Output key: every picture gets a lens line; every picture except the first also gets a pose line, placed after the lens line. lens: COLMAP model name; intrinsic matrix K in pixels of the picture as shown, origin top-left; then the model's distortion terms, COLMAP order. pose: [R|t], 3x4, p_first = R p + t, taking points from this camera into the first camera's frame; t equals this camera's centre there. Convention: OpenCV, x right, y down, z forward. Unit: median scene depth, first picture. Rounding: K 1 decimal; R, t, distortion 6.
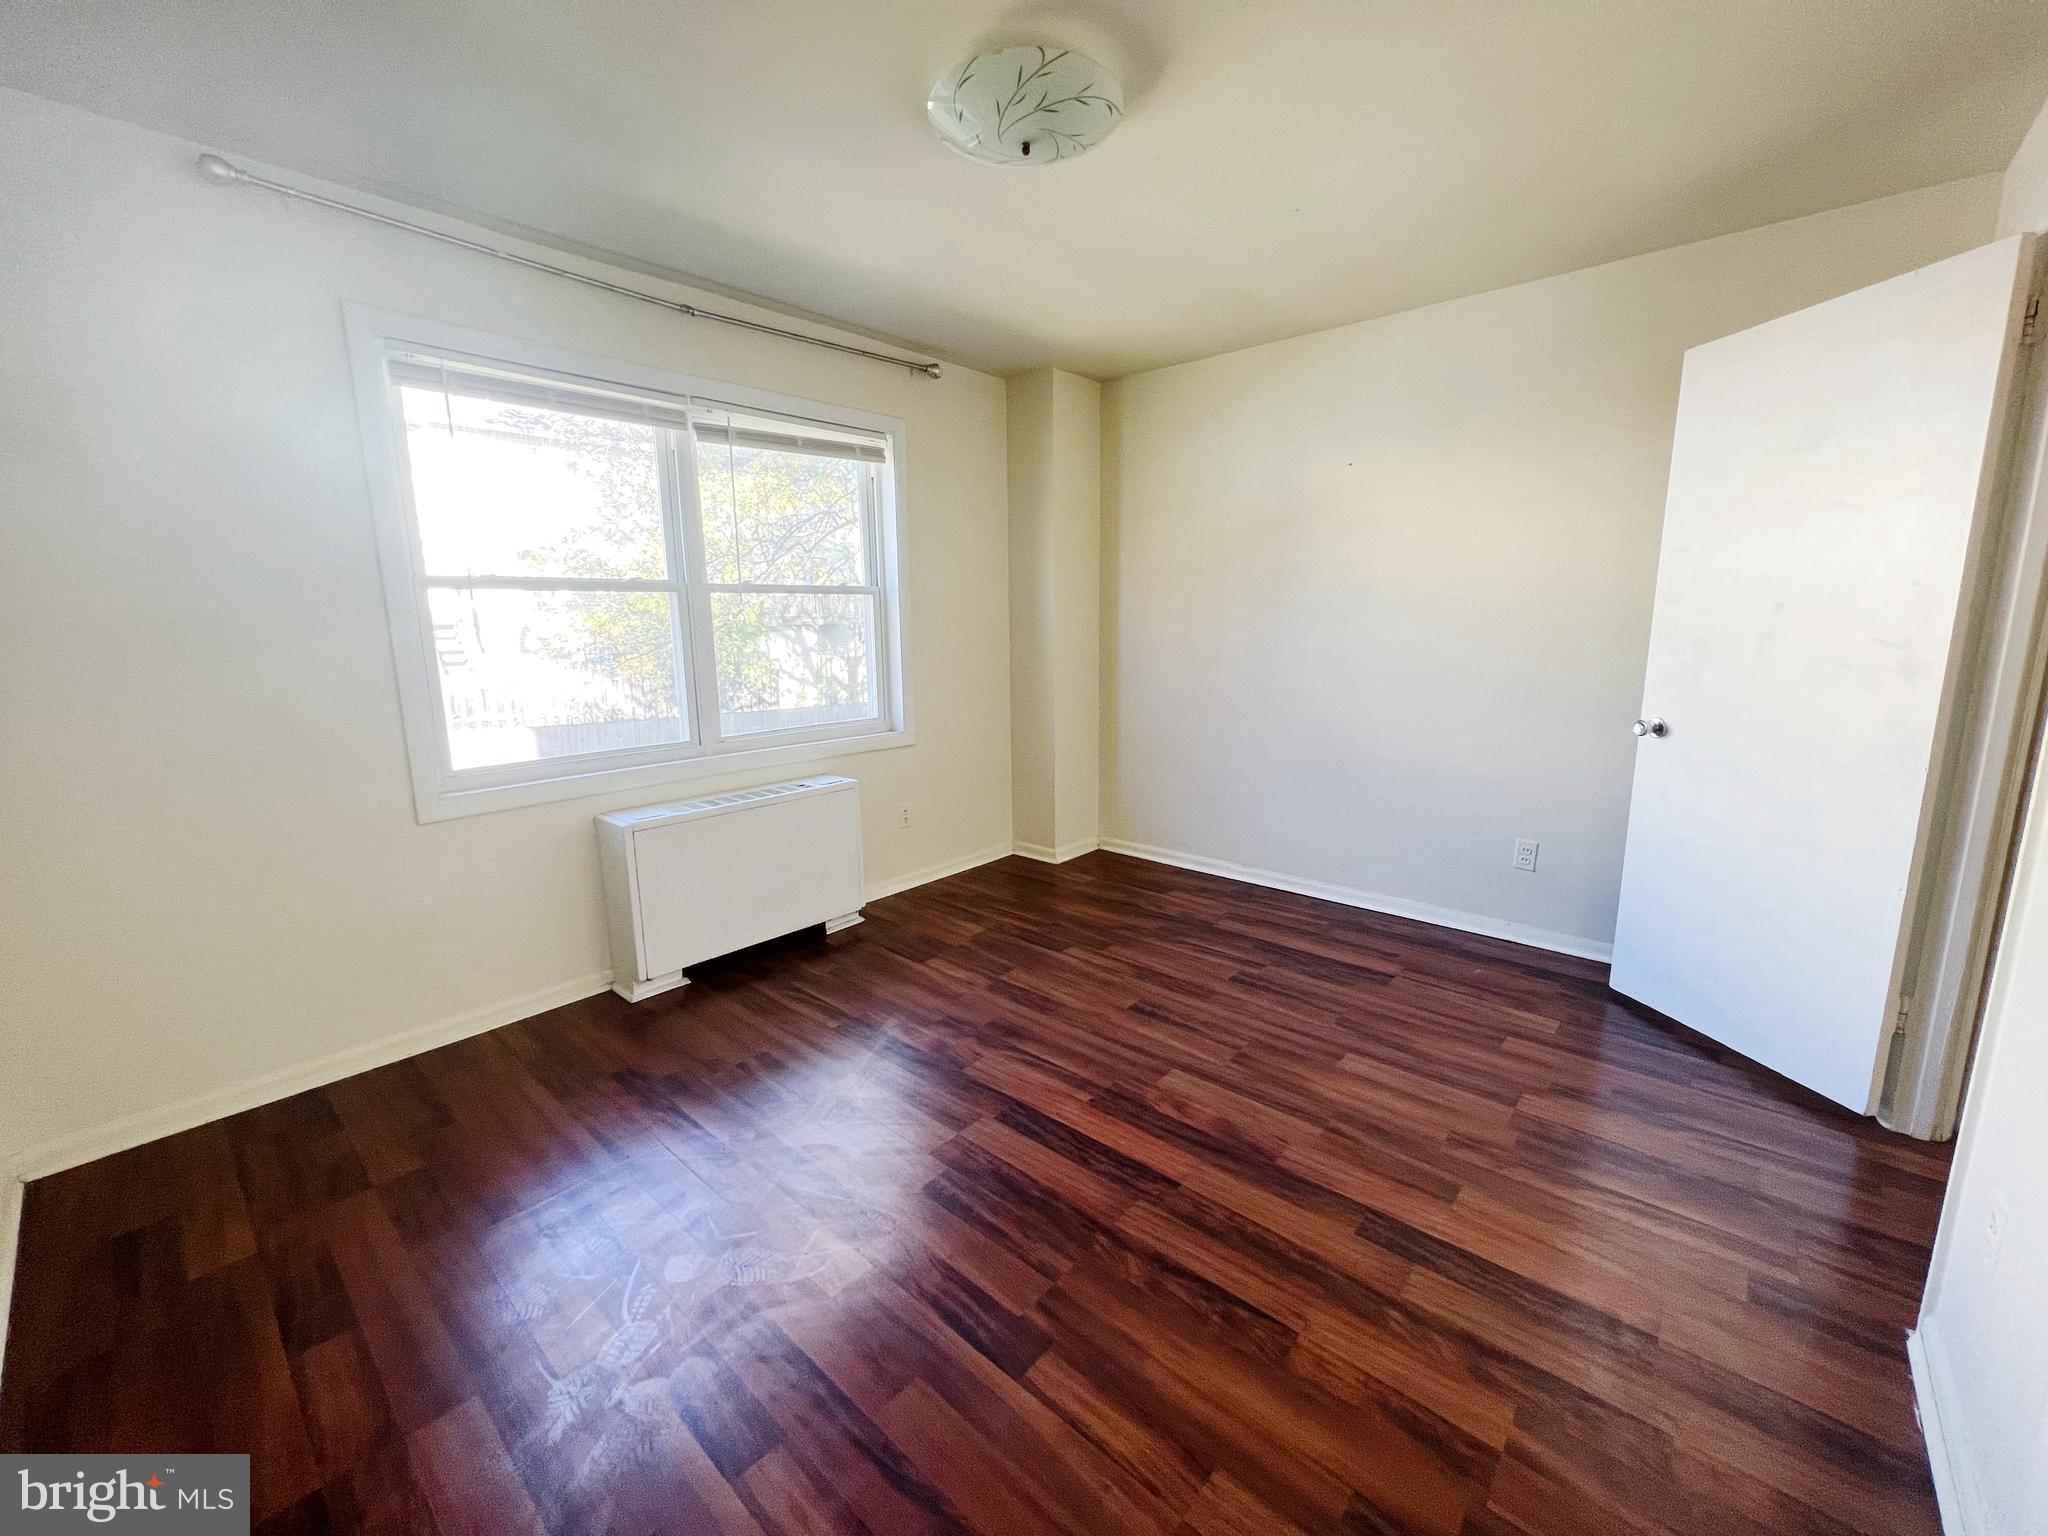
lens RADIAL K [[828.5, 0, 1032.9], [0, 828.5, 771.7], [0, 0, 1]] dist [-0.001781, 0.000369]
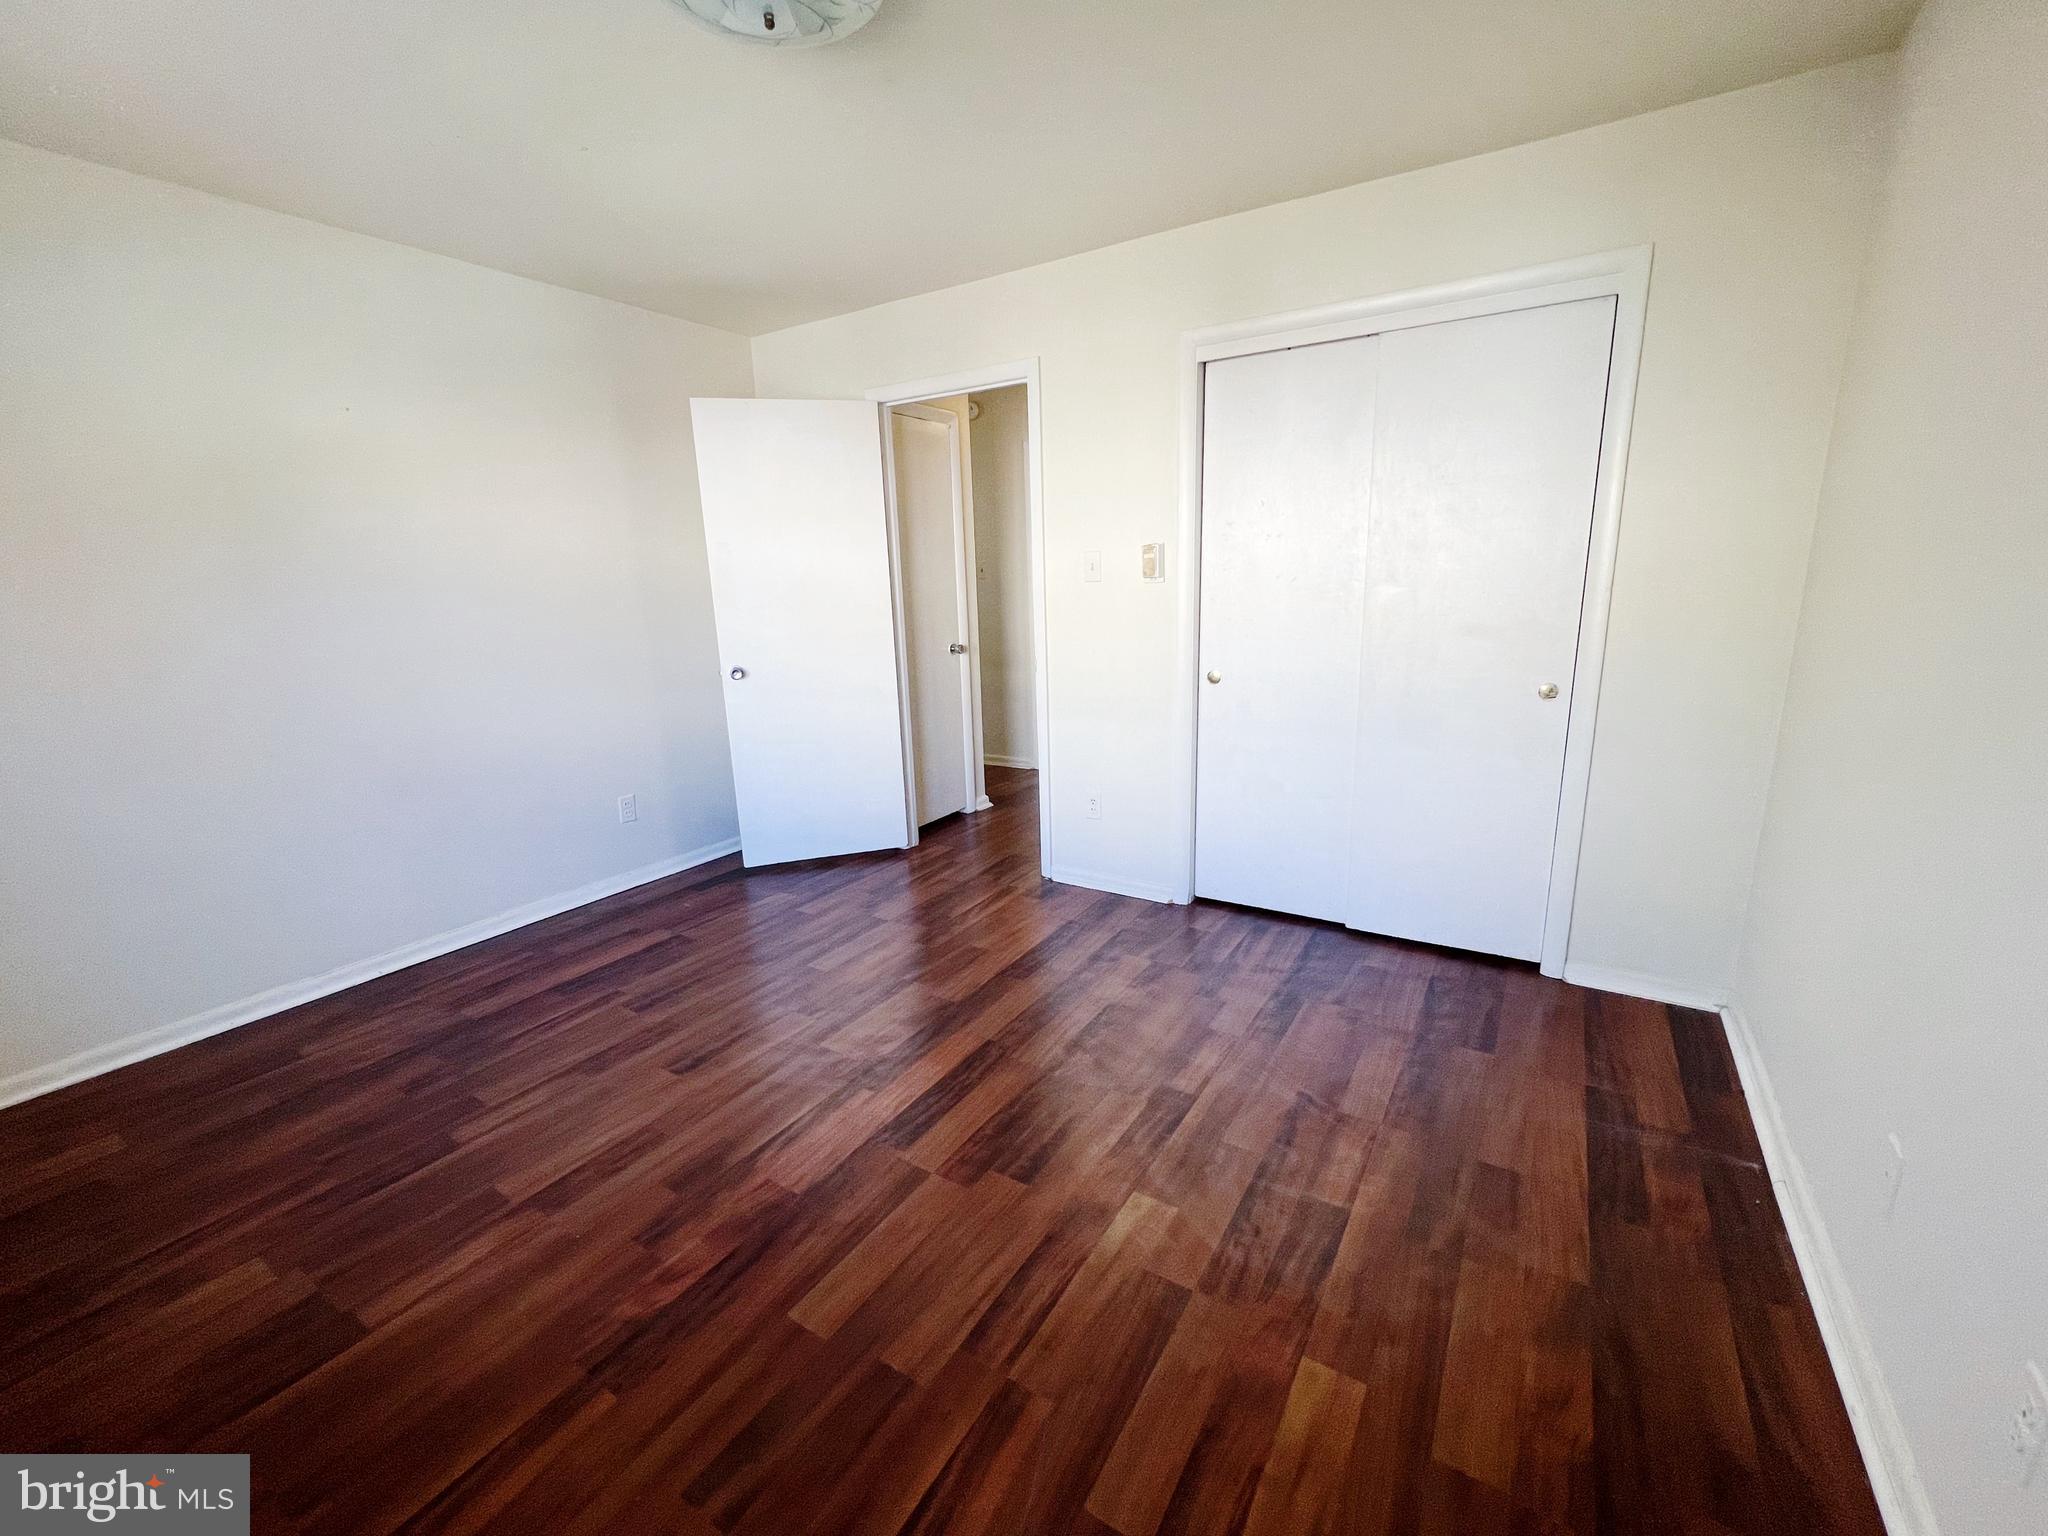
lens RADIAL K [[828.5, 0, 1033.0], [0, 828.5, 756.7], [0, 0, 1]] dist [-0.001781, 0.000369]
pose [[-0.155381, -0.202455, 0.966886, -0.599115], [0.215510, 0.948251, 0.233186, -0.115557], [-0.964060, 0.244606, -0.103709, 0.603819]]
